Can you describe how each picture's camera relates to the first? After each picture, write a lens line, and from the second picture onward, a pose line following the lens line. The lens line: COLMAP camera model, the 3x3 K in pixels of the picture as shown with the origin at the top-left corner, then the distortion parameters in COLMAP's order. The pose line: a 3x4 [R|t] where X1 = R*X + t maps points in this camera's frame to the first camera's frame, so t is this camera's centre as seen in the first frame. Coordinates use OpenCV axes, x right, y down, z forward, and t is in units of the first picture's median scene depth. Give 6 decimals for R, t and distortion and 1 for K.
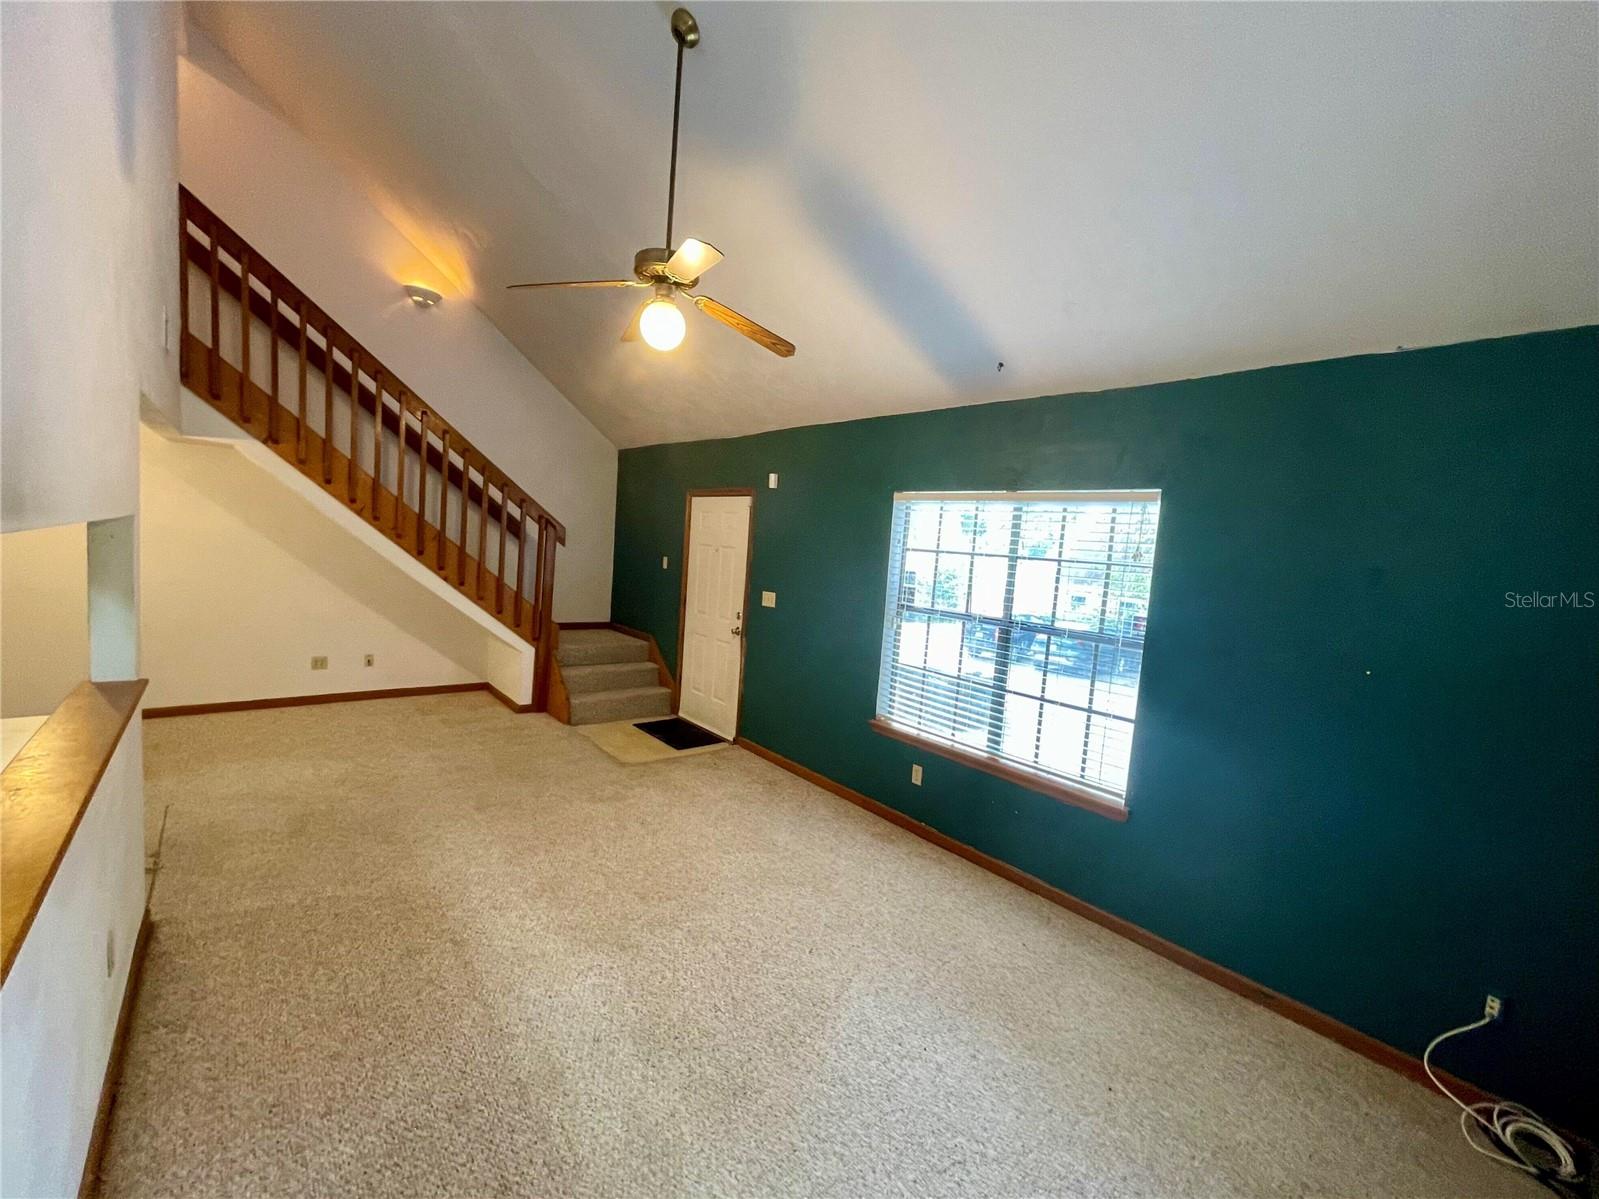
lens RADIAL K [[660.2, 0, 786.8], [0, 660.2, 598.2], [0, 0, 1]] dist [-0.001939, -0.000181]
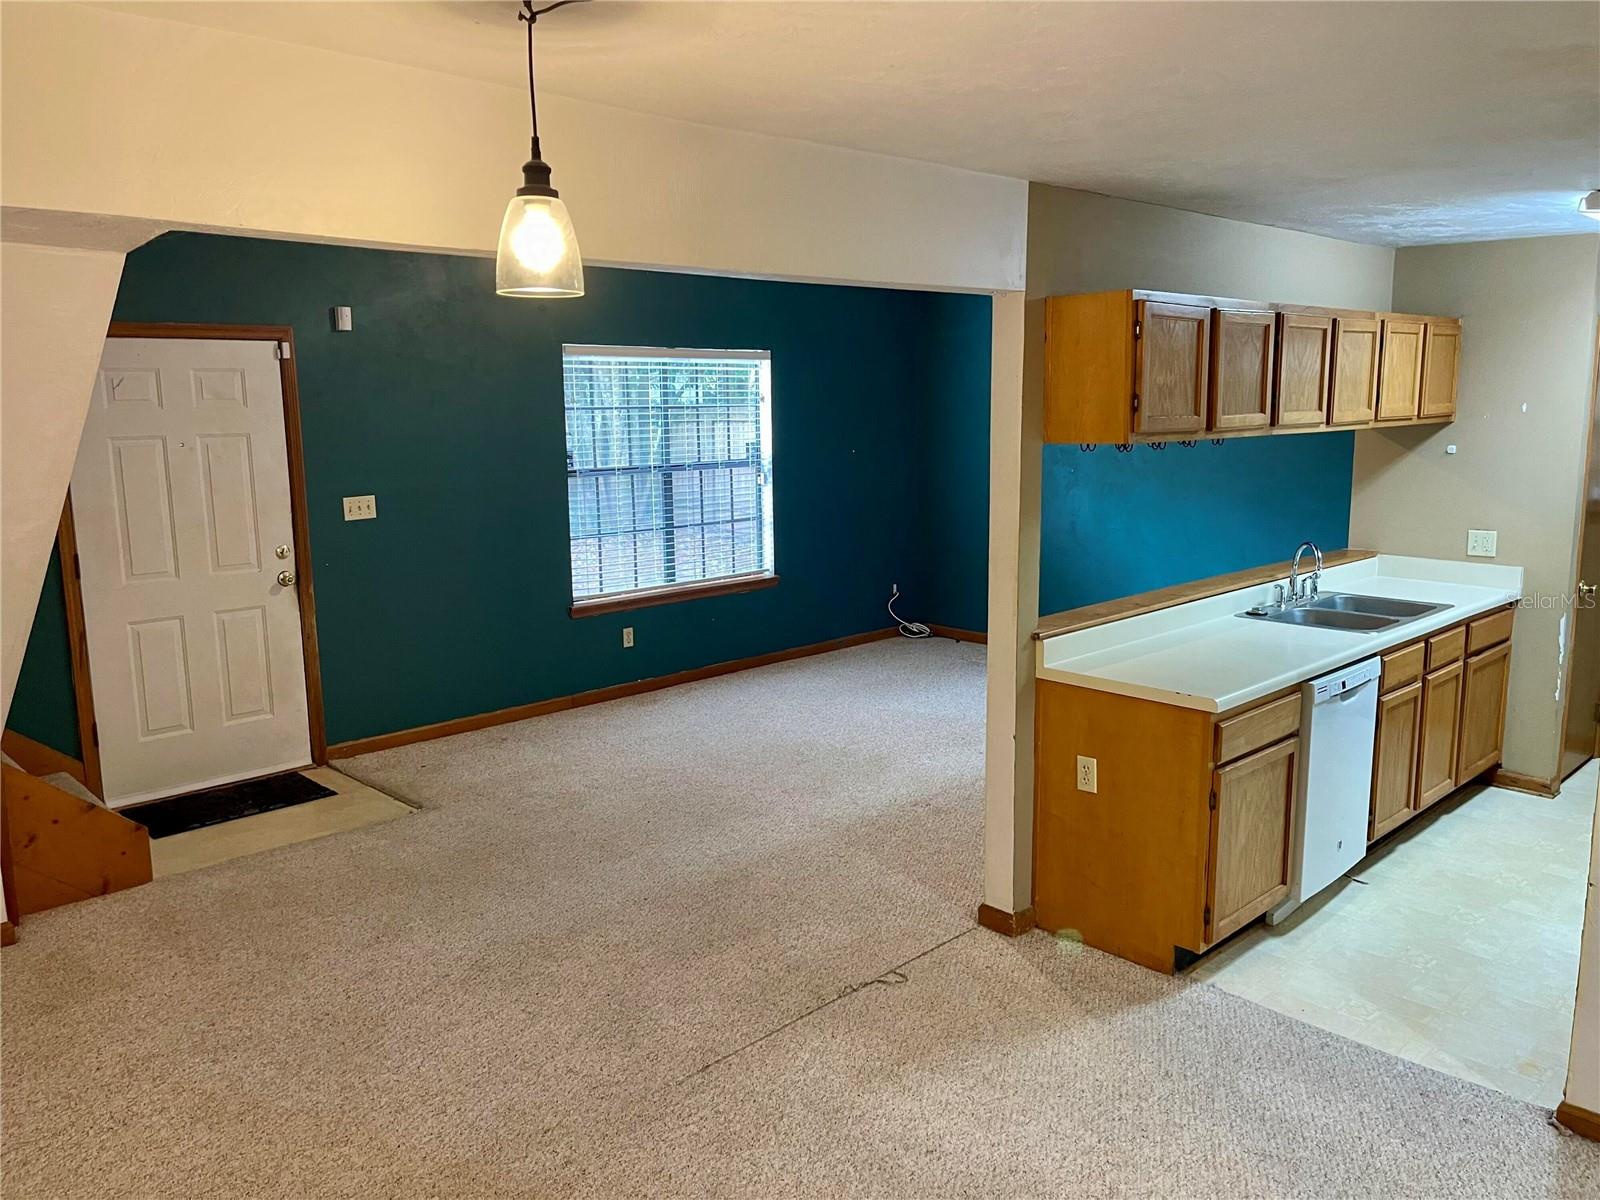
lens RADIAL K [[1194.6, 0, 800.0], [0, 1194.6, 600.0], [0, 0, 1]] dist [0.060021, -0.083762]
pose [[-0.076771, -0.242720, 0.967054, -1.139026], [0.090687, 0.964196, 0.249202, -0.154775], [-0.992916, 0.106831, -0.052011, 0.614359]]
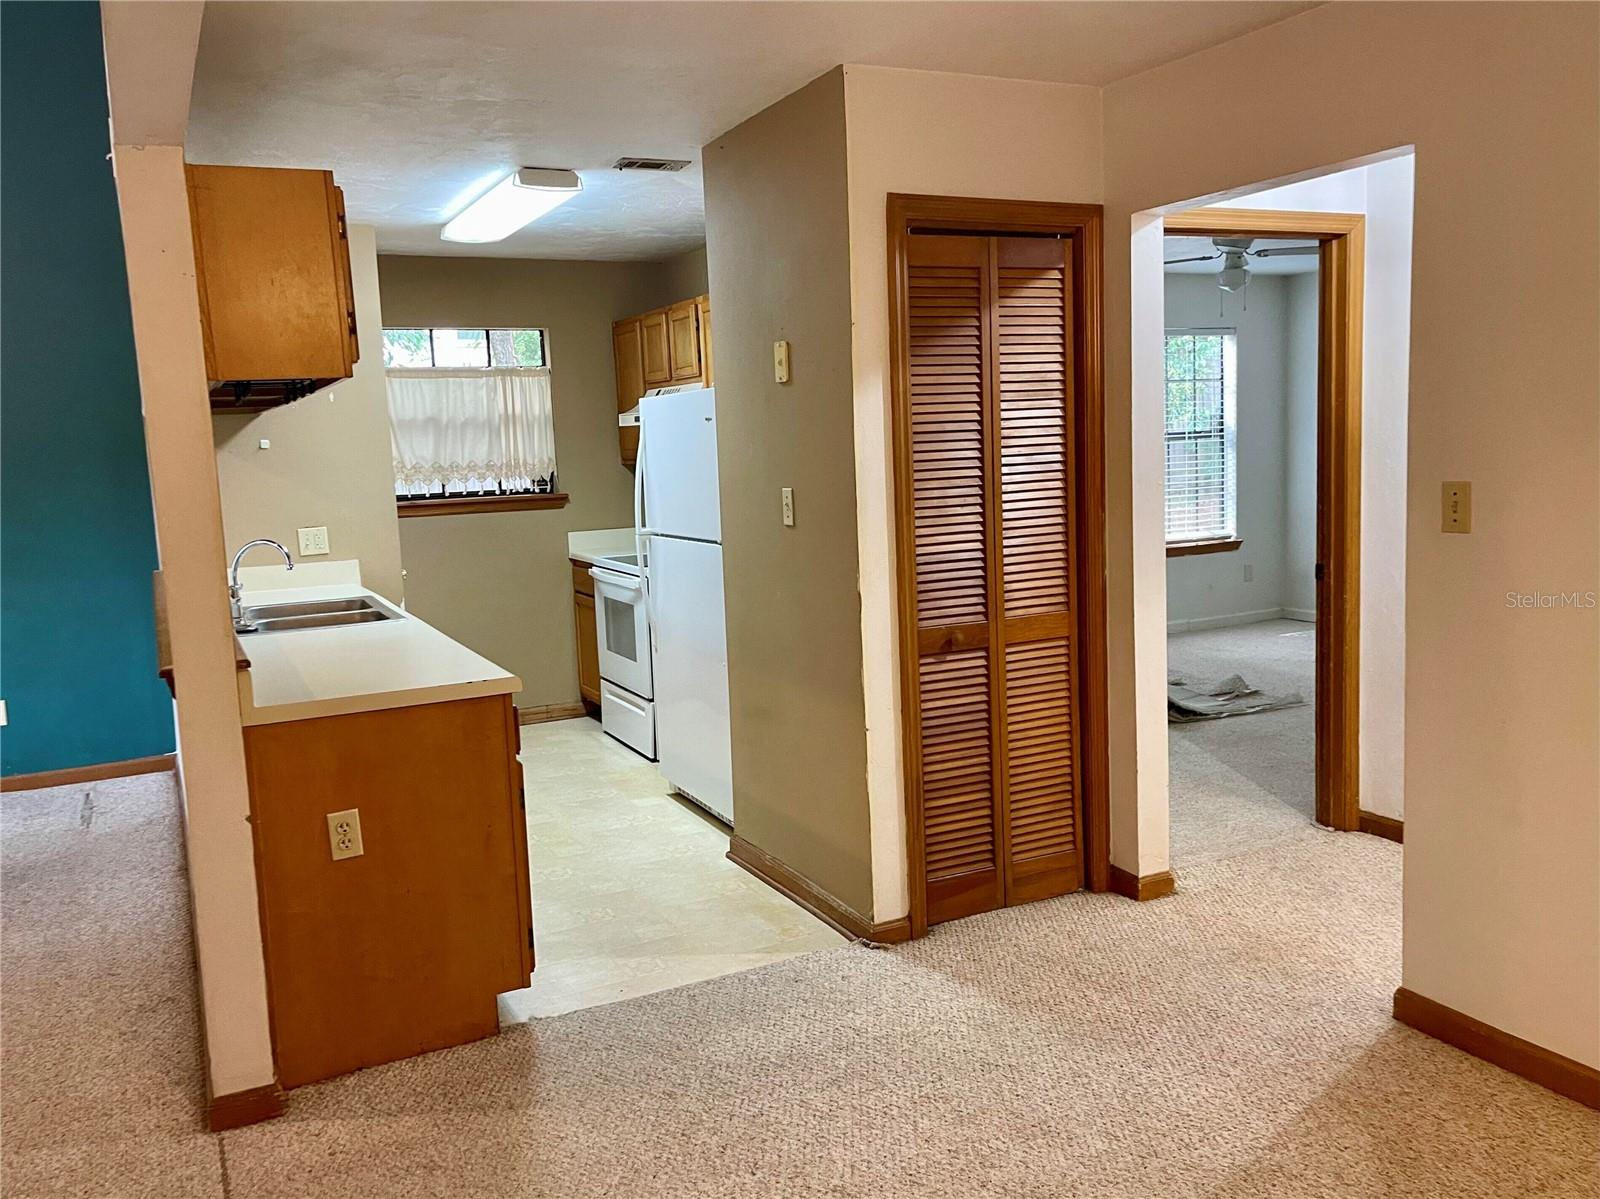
lens RADIAL K [[1289.3, 0, 805.8], [0, 1289.3, 588.4], [0, 0, 1]] dist [0.085056, -0.109862]
pose [[-0.974758, -0.061252, 0.214698, -0.798591], [-0.012761, 0.975344, 0.220322, -0.092329], [-0.222900, 0.212021, -0.951506, 0.885867]]
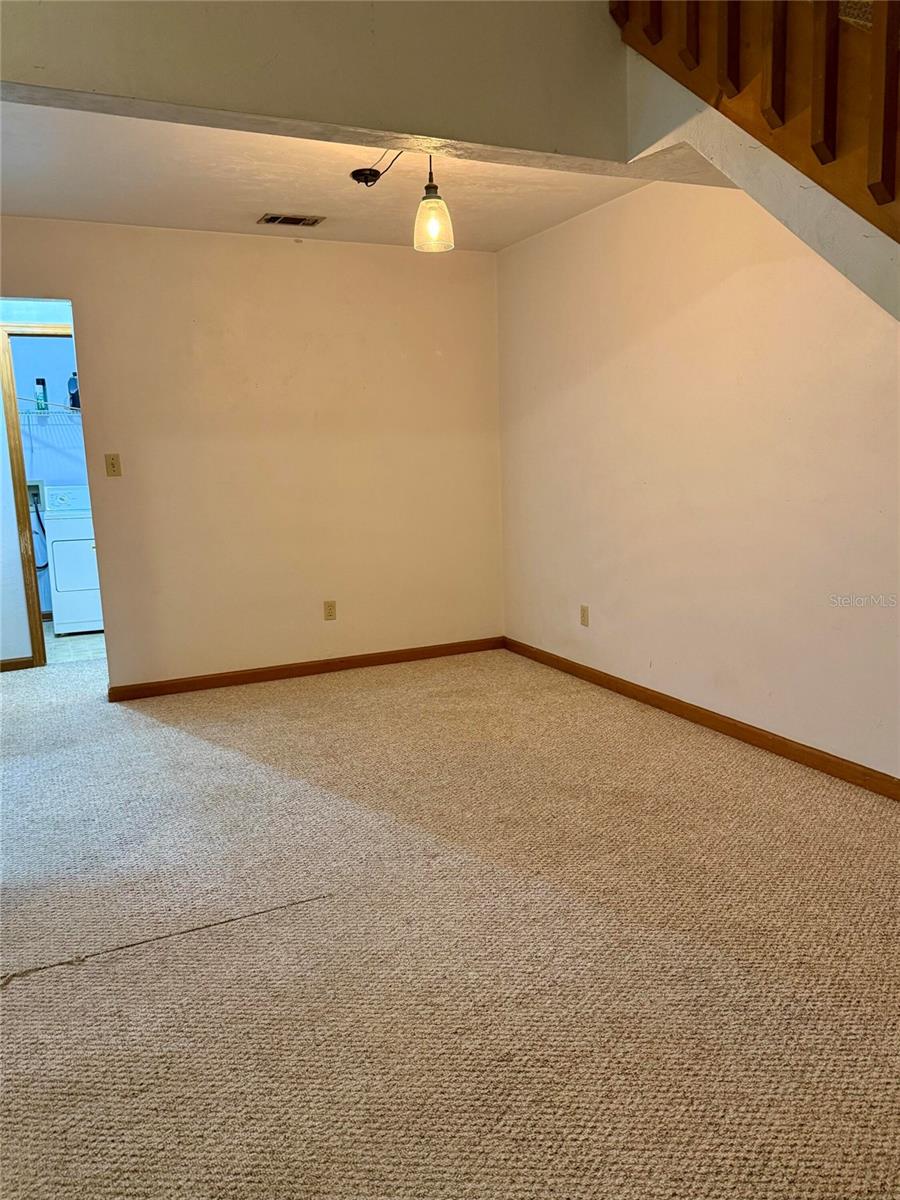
lens RADIAL K [[861.0, 0, 452.4], [0, 861.0, 601.0], [0, 0, 1]] dist [0.094171, -0.139711]
pose [[-0.244405, 0.099334, -0.964572, -0.211734], [-0.073155, 0.990015, 0.120490, -0.007092], [0.966910, 0.100012, -0.234698, 0.829238]]
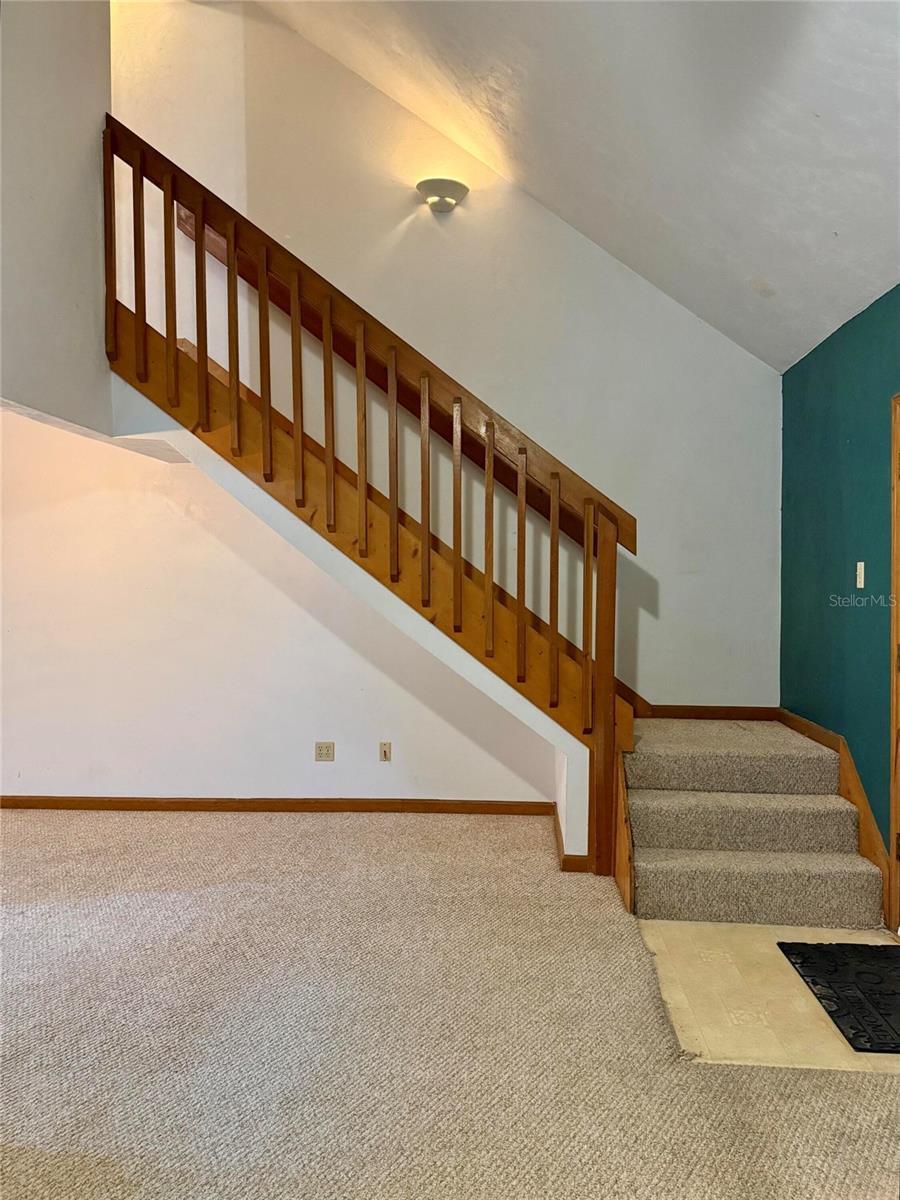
lens RADIAL K [[861.0, 0, 452.4], [0, 861.0, 601.0], [0, 0, 1]] dist [0.094171, -0.139711]
pose [[0.716716, -0.058686, -0.694892, 0.035049], [-0.005572, 0.995939, -0.089858, 0.022019], [0.697343, 0.068275, 0.713478, 0.450077]]
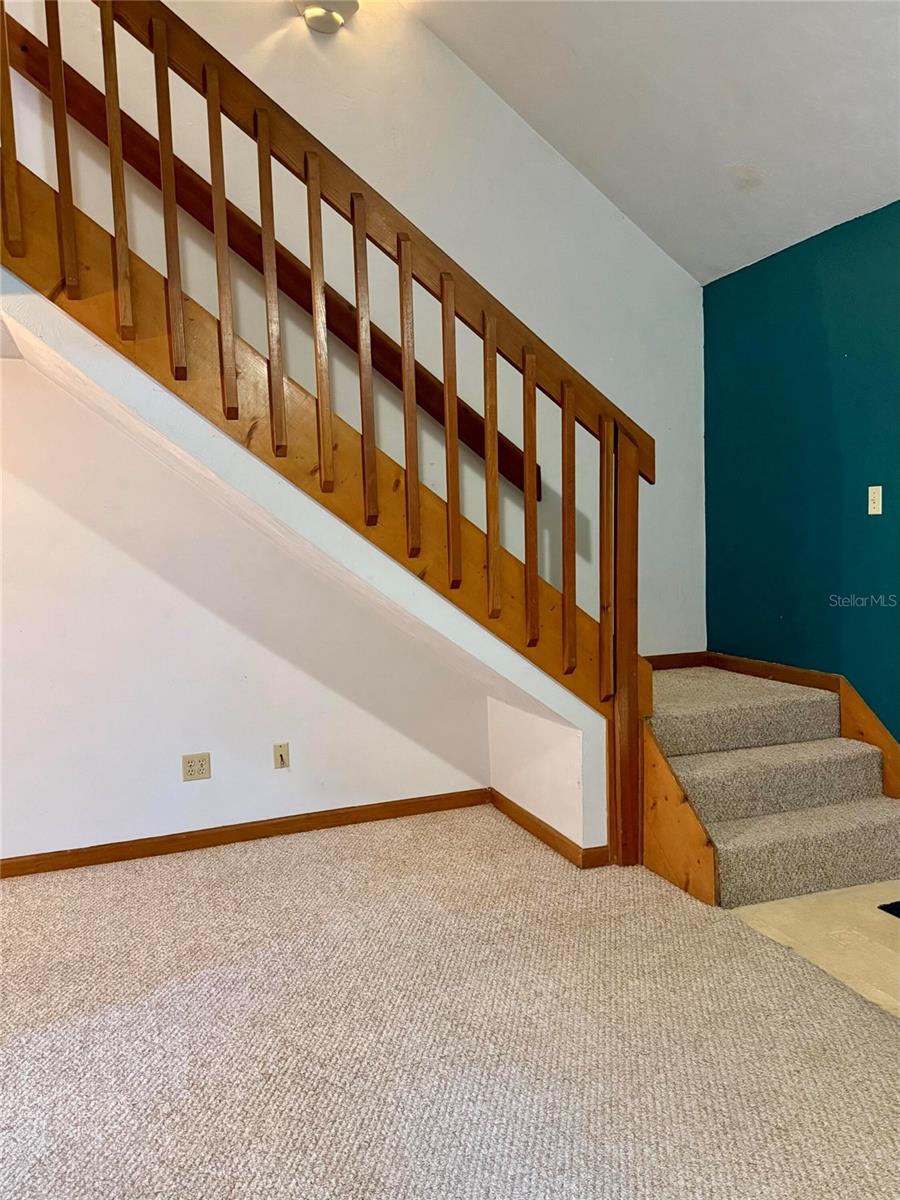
lens RADIAL K [[927.8, 0, 453.8], [0, 927.8, 602.0], [0, 0, 1]] dist [0.101372, -0.146091]
pose [[0.935437, -0.082484, -0.343736, -0.276964], [0.076869, 0.996591, -0.029955, 0.009048], [0.345035, 0.001598, 0.938588, 0.407818]]
